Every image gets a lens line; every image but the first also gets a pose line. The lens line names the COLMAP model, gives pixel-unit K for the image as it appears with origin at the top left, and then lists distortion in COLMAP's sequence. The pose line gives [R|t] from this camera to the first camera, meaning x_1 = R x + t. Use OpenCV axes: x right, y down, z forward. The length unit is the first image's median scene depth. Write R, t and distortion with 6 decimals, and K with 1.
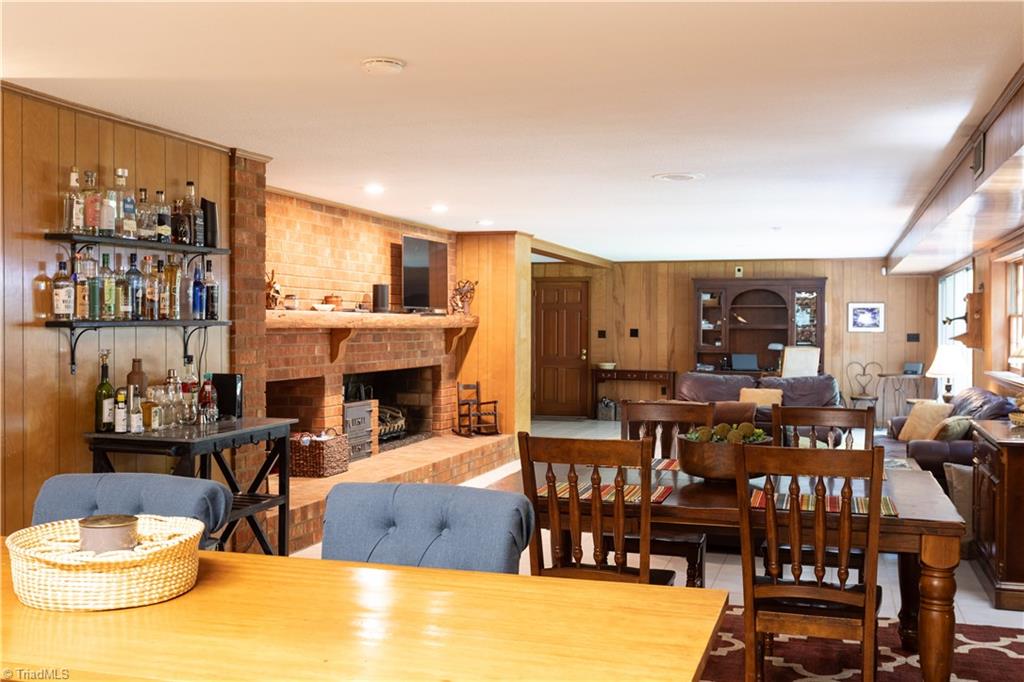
lens RADIAL K [[1068.8, 0, 512.0], [0, 1068.8, 341.0], [0, 0, 1]] dist [0.000467, 0.000577]
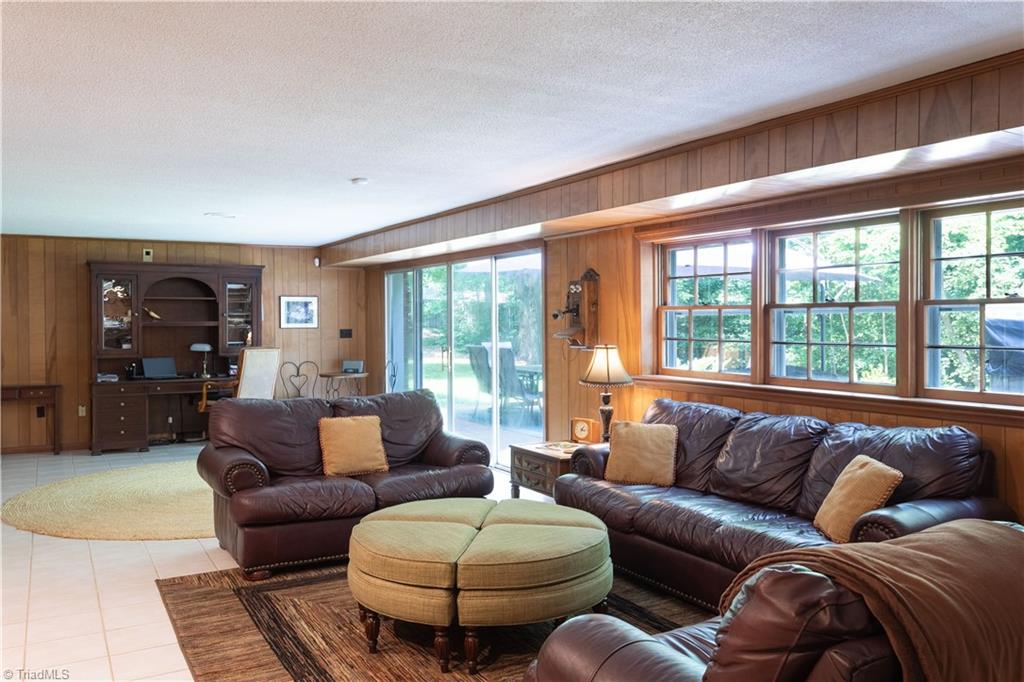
lens RADIAL K [[808.4, 0, 512.0], [0, 808.4, 341.0], [0, 0, 1]] dist [0.008181, 0.004679]
pose [[0.686842, -0.026775, 0.726313, -0.043390], [0.018687, 0.999641, 0.019180, -0.007370], [-0.726567, 0.000399, 0.687096, 0.395772]]
